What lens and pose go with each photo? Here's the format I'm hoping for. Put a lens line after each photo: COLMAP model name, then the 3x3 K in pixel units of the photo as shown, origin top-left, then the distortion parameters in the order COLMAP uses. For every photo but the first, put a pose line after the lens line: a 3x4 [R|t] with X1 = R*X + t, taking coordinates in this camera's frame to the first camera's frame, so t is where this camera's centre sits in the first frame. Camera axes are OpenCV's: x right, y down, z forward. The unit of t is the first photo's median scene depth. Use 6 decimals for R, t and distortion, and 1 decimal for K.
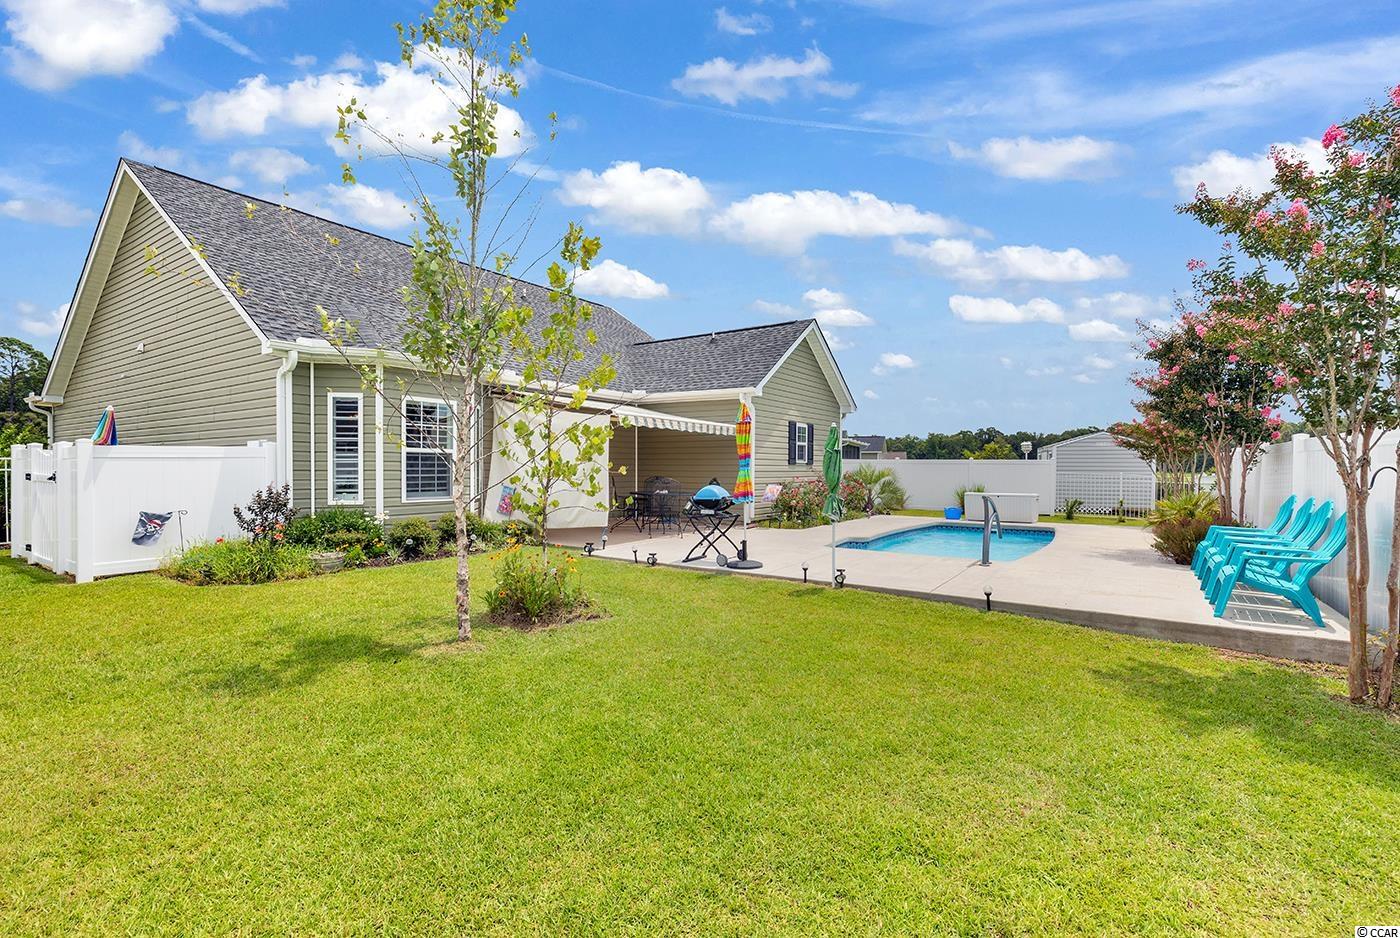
lens RADIAL K [[631.3, 0, 698.7], [0, 631.3, 468.0], [0, 0, 1]] dist [0.006815, -0.001179]
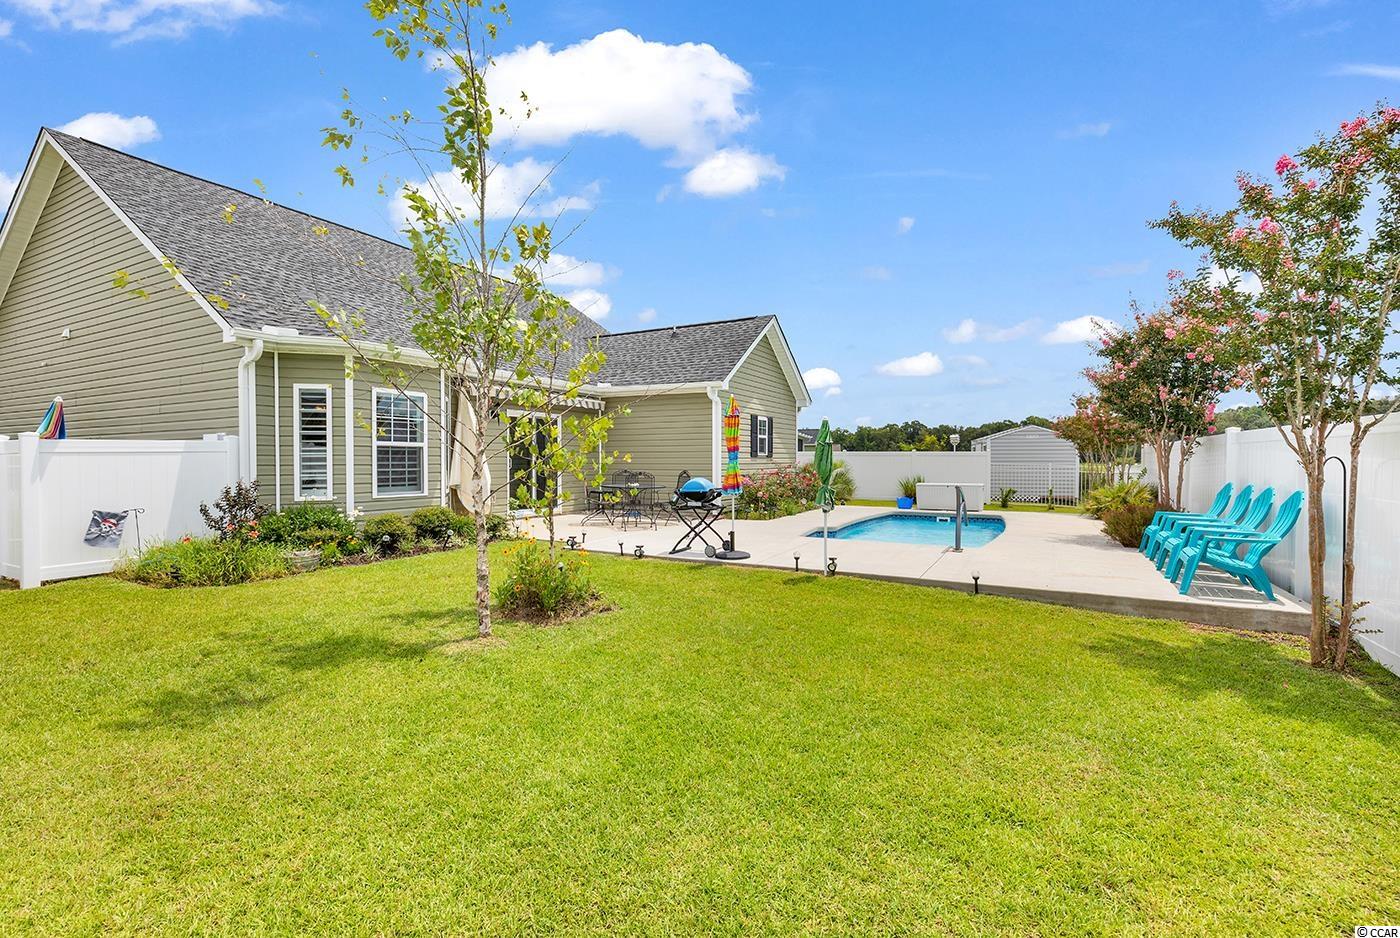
lens RADIAL K [[631.3, 0, 666.6], [0, 631.3, 459.9], [0, 0, 1]] dist [0.006815, -0.001179]
pose [[0.995484, -0.004226, 0.094834, -0.167008], [0.004328, 0.999990, -0.000868, -0.000849], [-0.094830, 0.001275, 0.995493, -0.008813]]
